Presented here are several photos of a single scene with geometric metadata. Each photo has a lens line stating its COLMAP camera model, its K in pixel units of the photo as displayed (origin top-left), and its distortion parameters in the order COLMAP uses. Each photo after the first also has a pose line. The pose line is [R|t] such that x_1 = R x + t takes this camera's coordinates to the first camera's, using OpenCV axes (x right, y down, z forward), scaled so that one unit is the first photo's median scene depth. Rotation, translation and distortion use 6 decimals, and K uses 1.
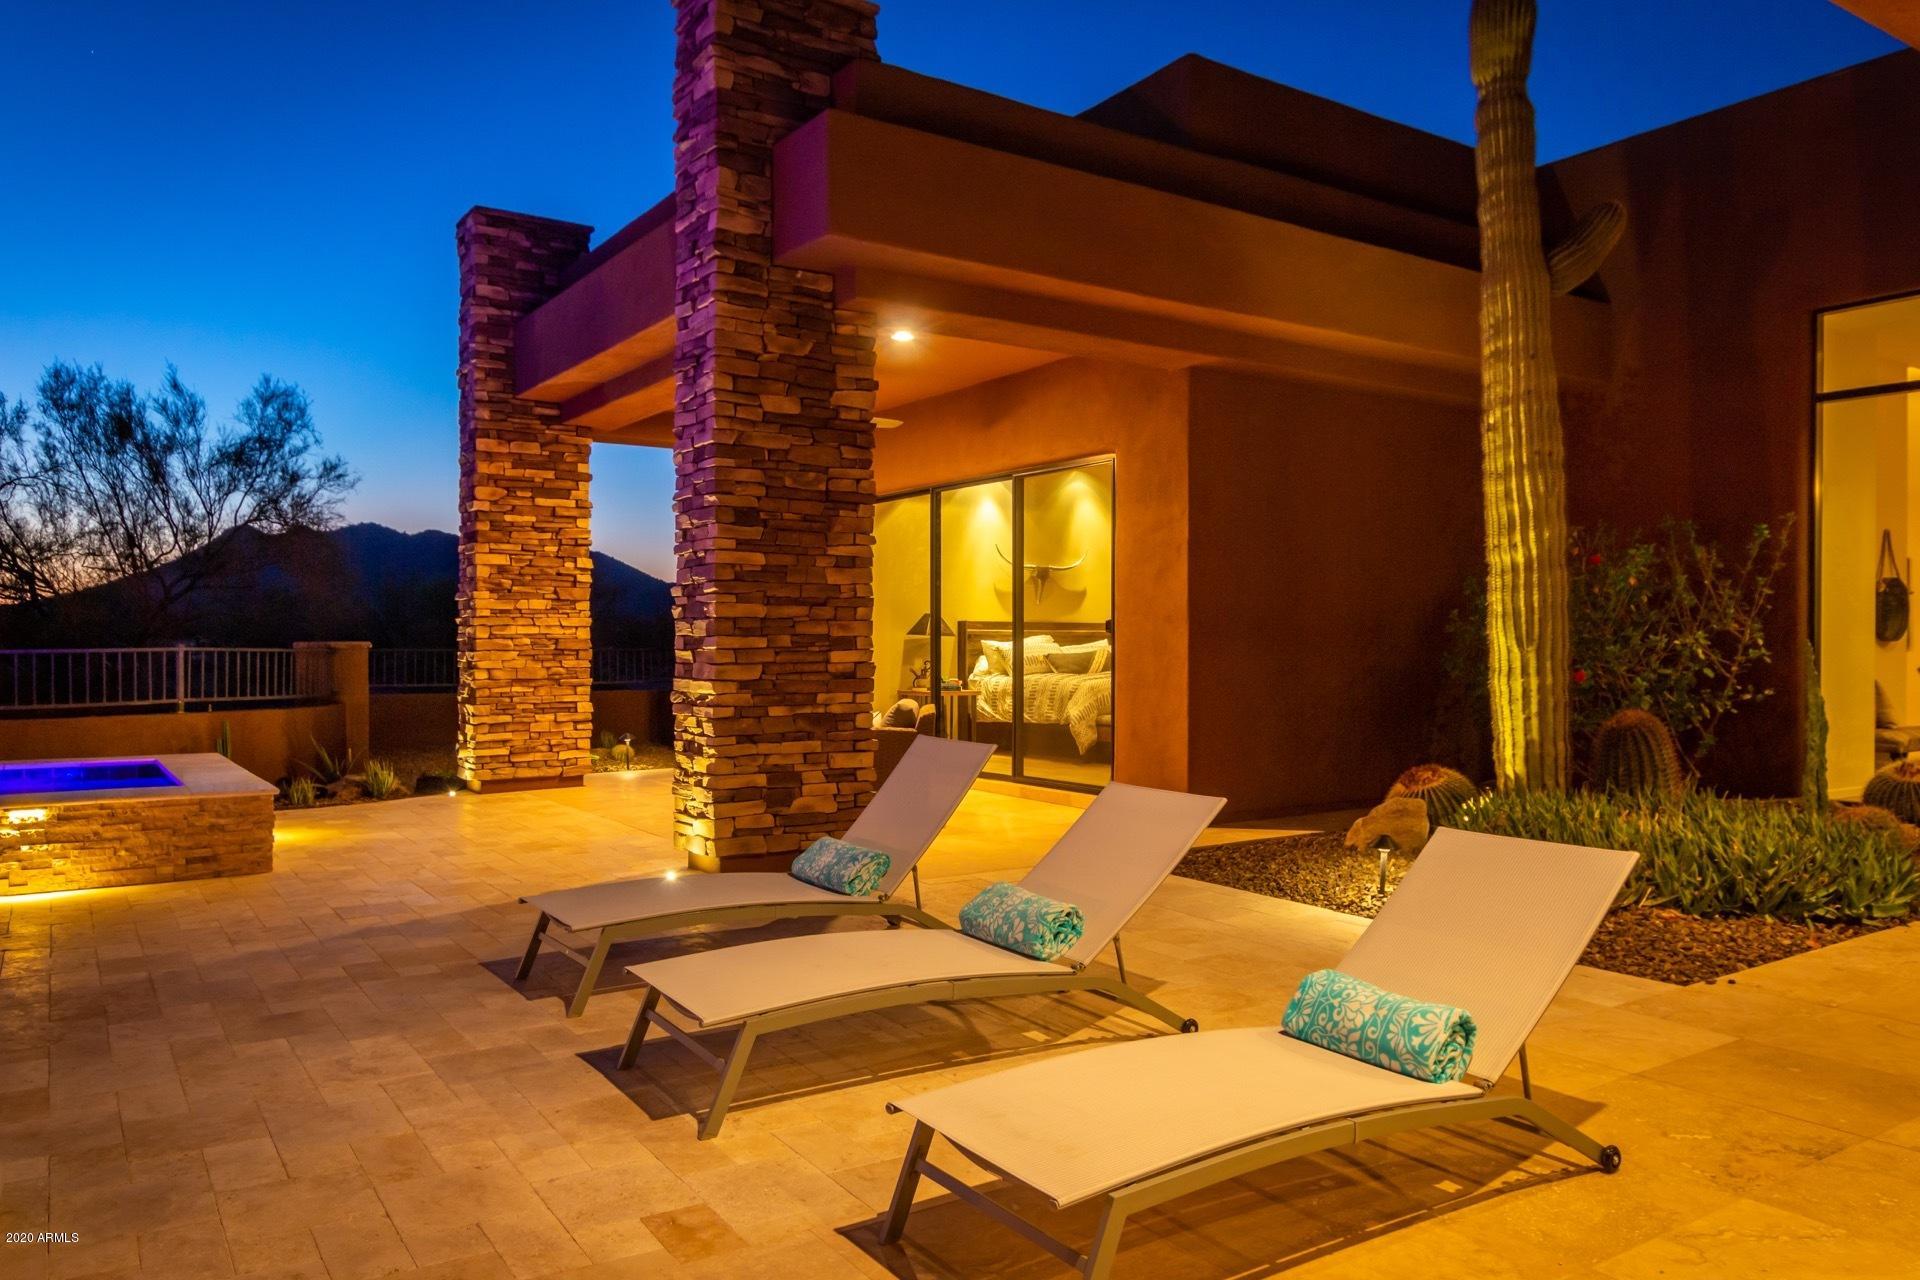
lens RADIAL K [[1354.2, 0, 962.9], [0, 1354.2, 645.3], [0, 0, 1]] dist [0.004920, -0.004160]
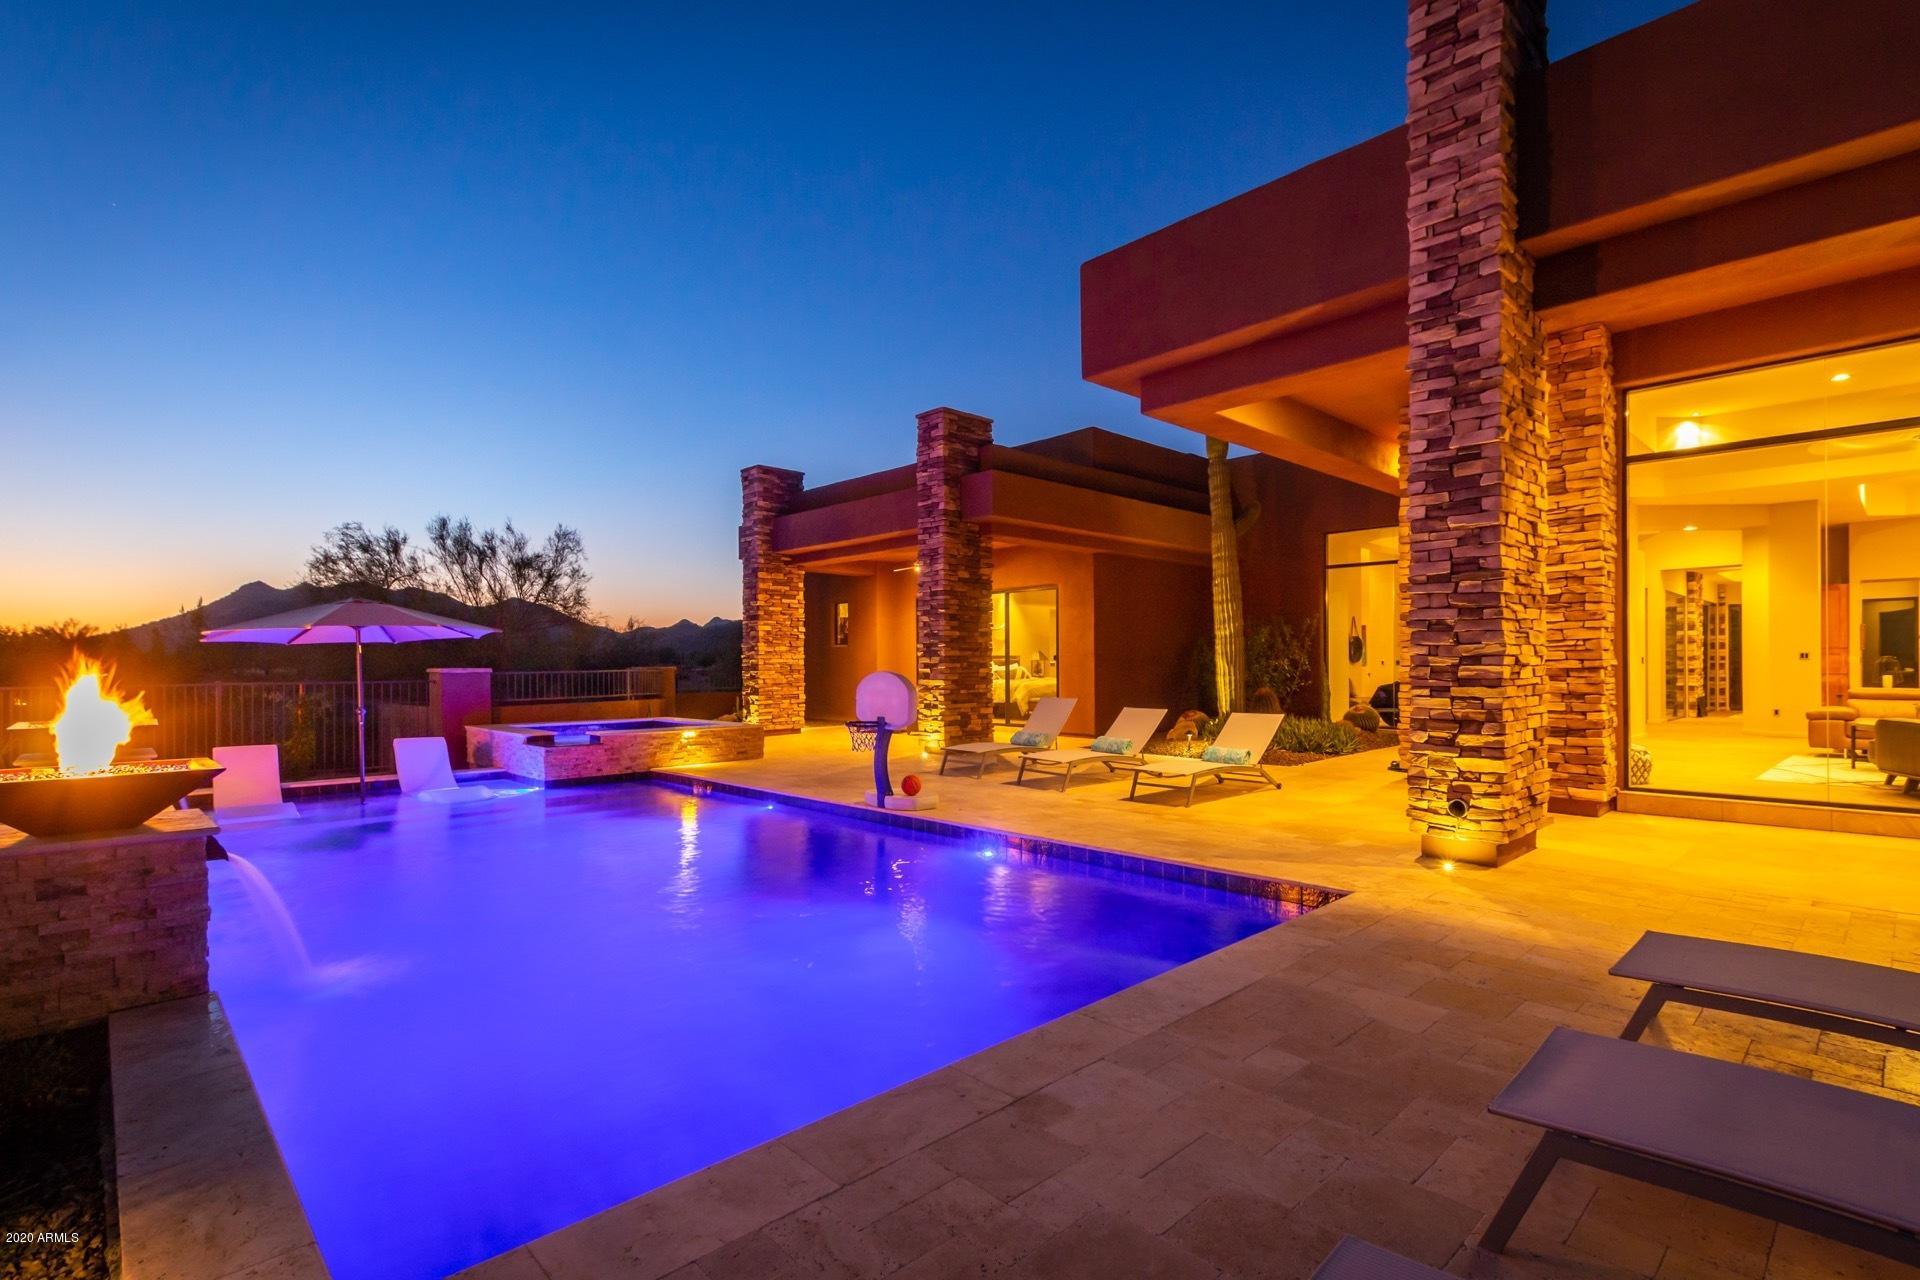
lens RADIAL K [[904.0, 0, 959.6], [0, 904.0, 659.8], [0, 0, 1]] dist [0.004310, 0.000598]
pose [[0.985276, -0.005129, 0.170893, -0.355734], [0.006652, 0.999943, -0.008336, 0.001606], [-0.170840, 0.009350, 0.985254, -0.581404]]
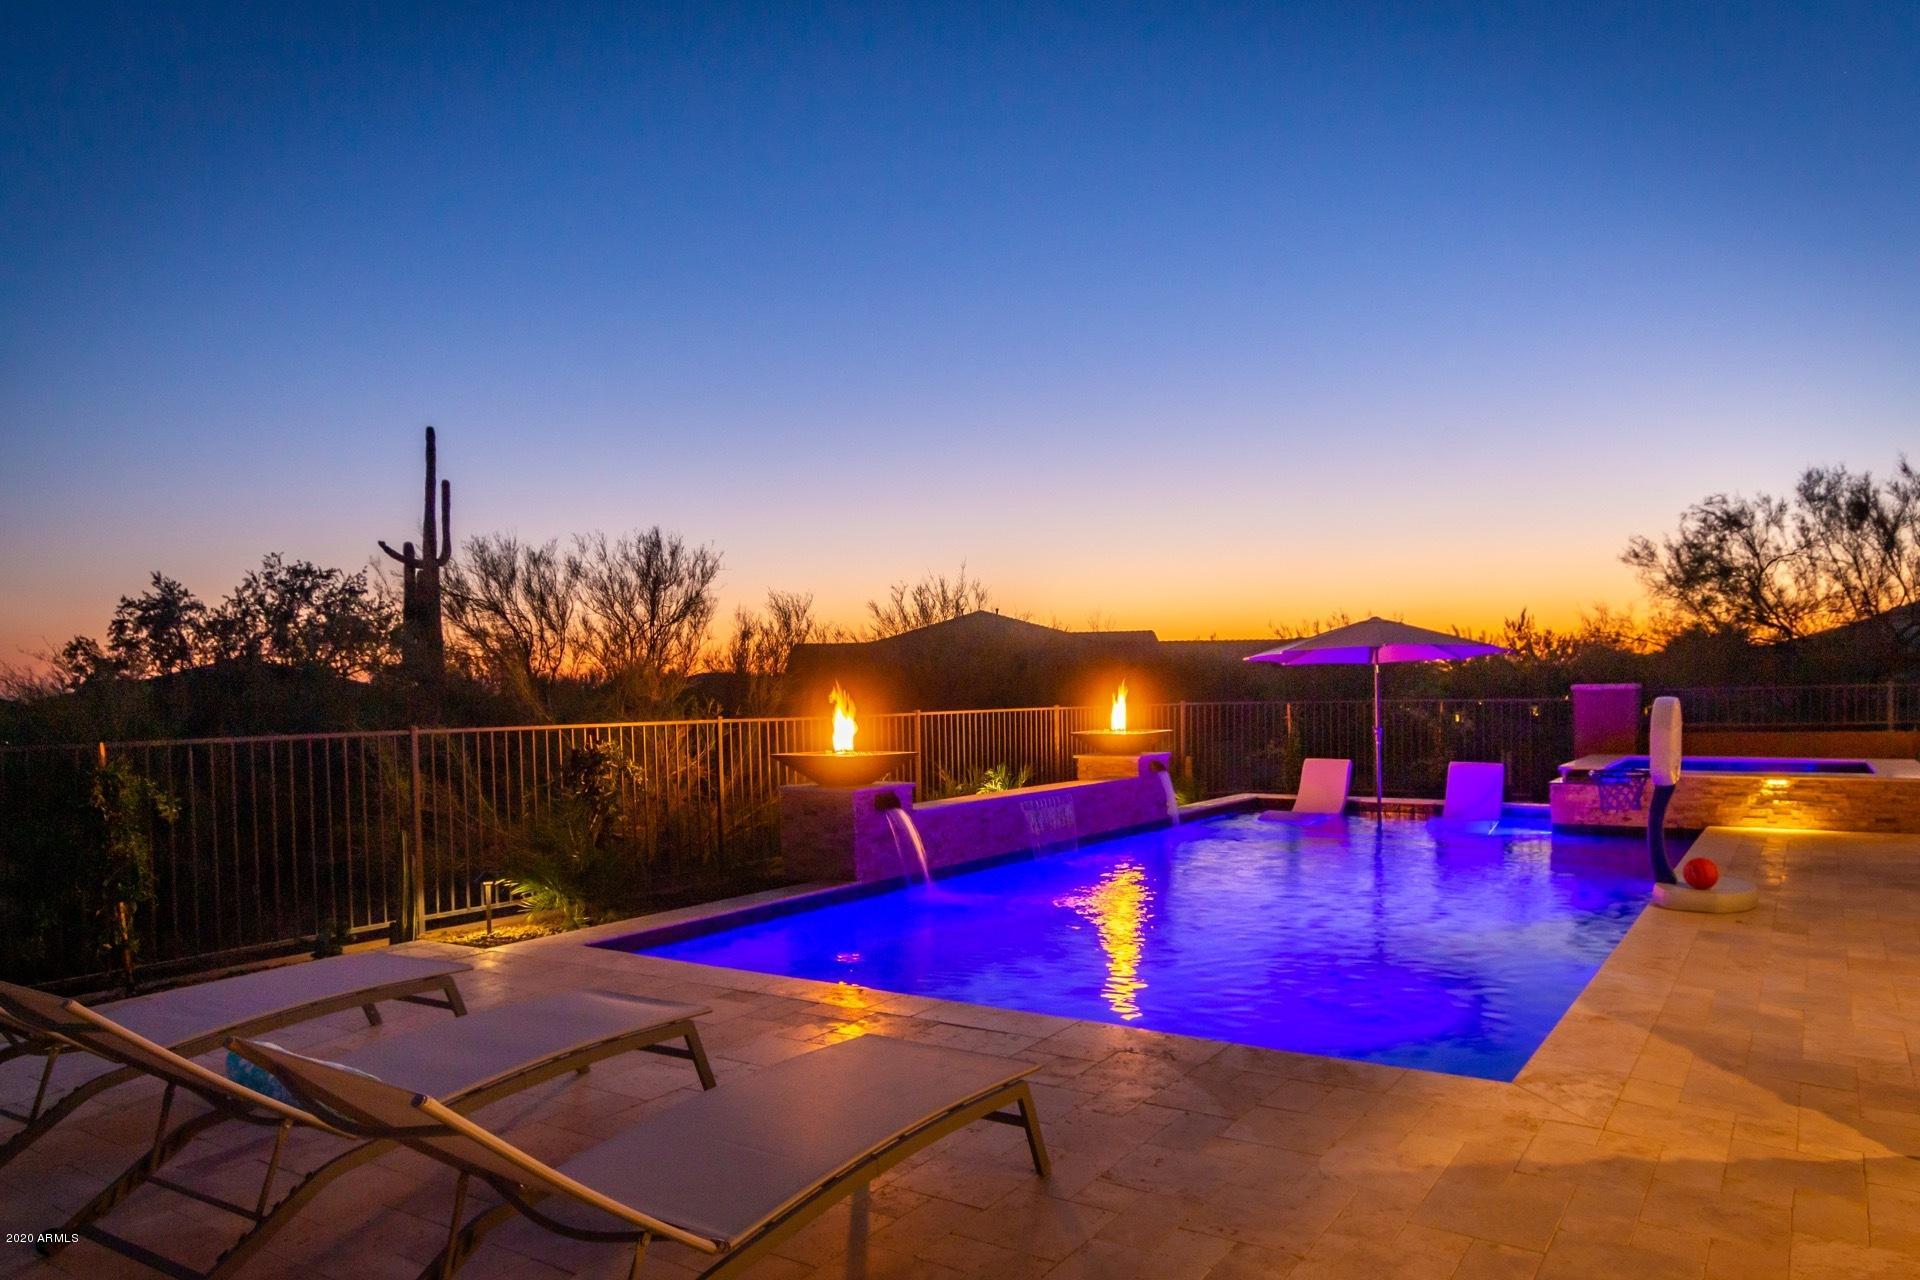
lens RADIAL K [[1264.1, 0, 938.0], [0, 1264.1, 734.9], [0, 0, 1]] dist [-0.002980, -0.002385]
pose [[0.362504, 0.025312, -0.931639, 0.316955], [0.015271, 0.999336, 0.033093, -0.004577], [0.931857, -0.026223, 0.361876, -0.437051]]
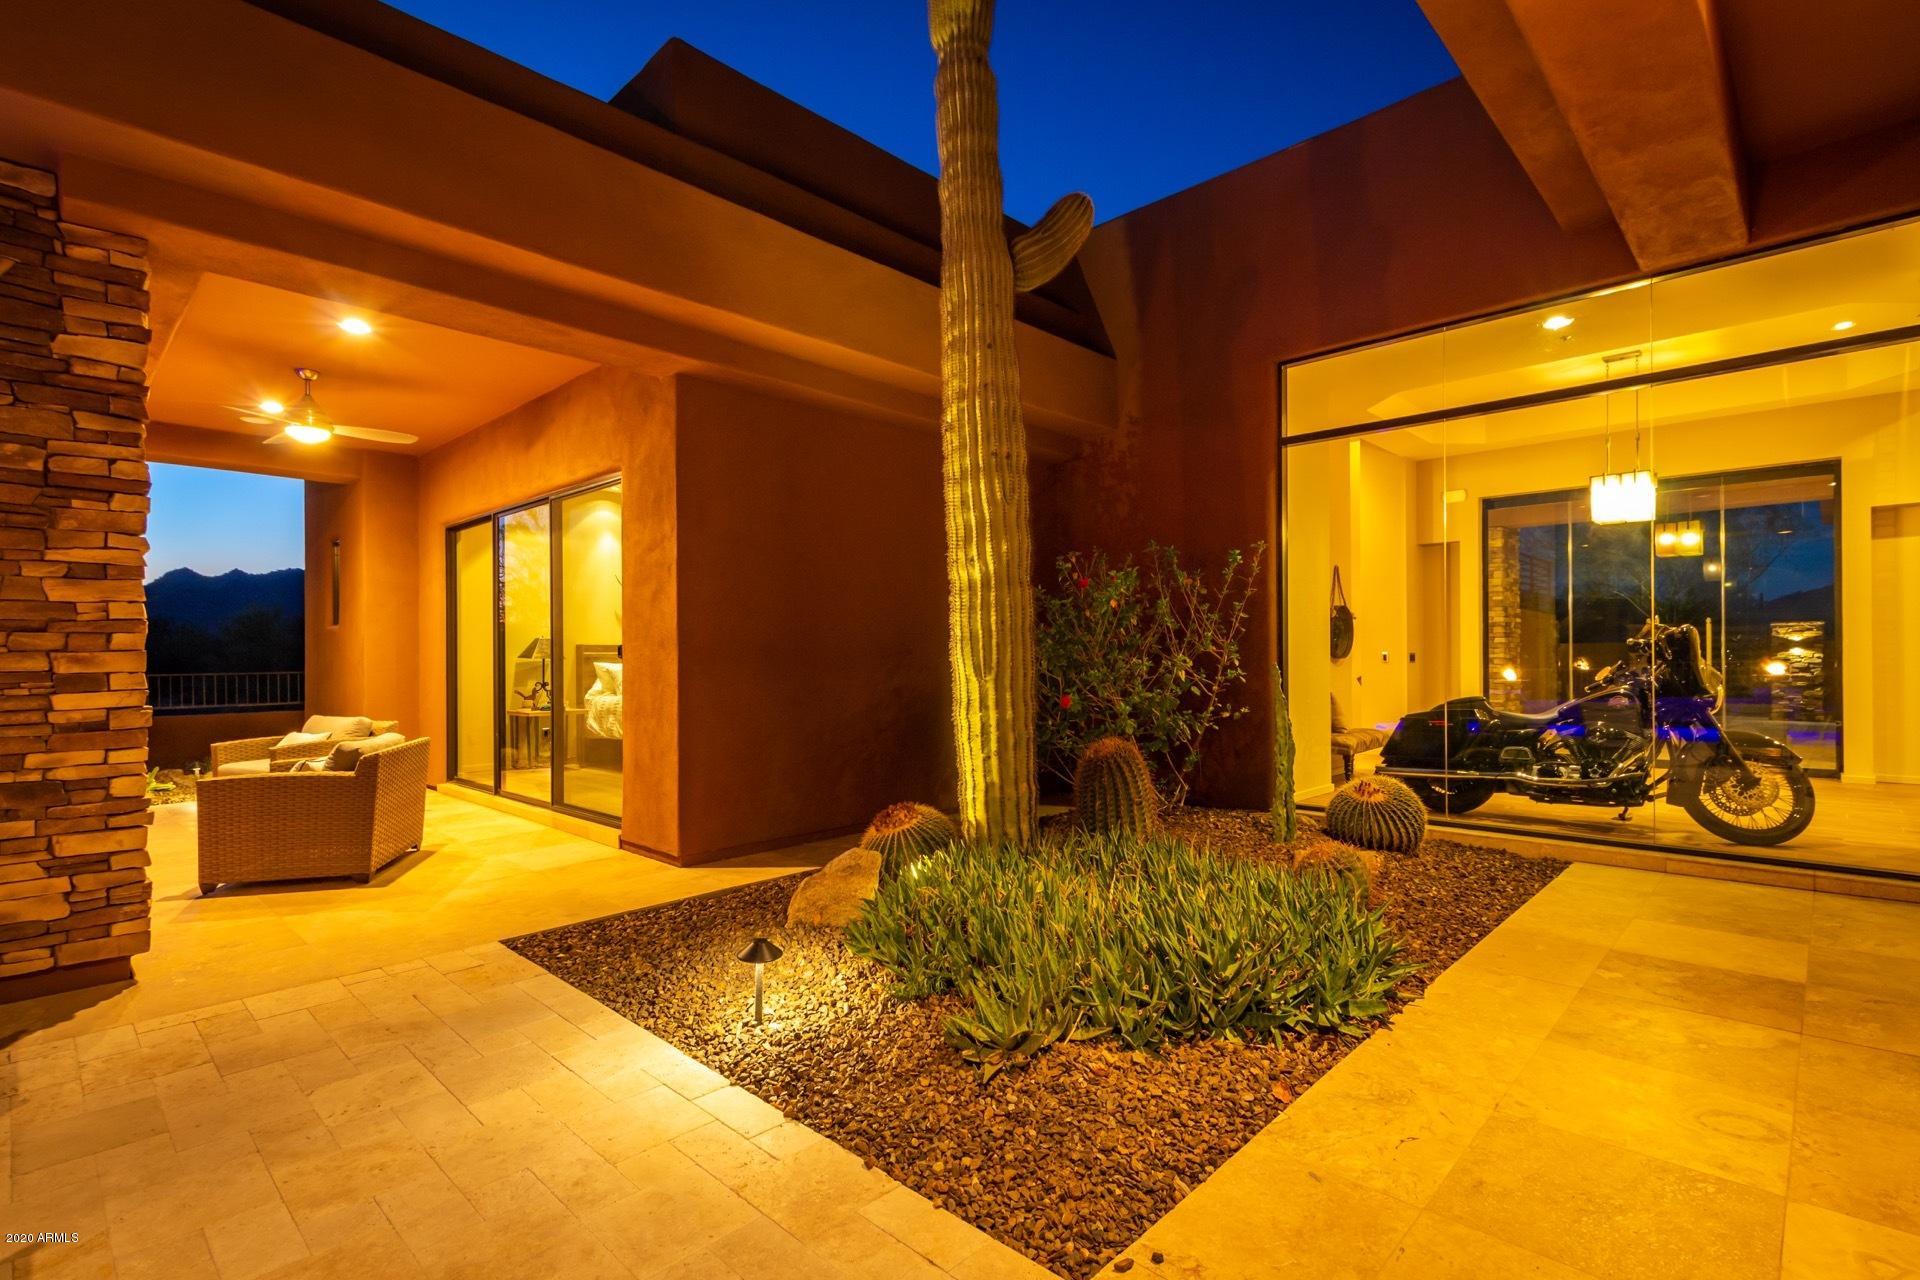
lens RADIAL K [[904.0, 0, 965.6], [0, 904.0, 649.6], [0, 0, 1]] dist [0.004310, 0.000598]
pose [[0.975840, -0.007664, 0.218351, 0.222436], [0.009455, 0.999930, -0.007160, -0.009400], [-0.218280, 0.009051, 0.975844, 0.348987]]
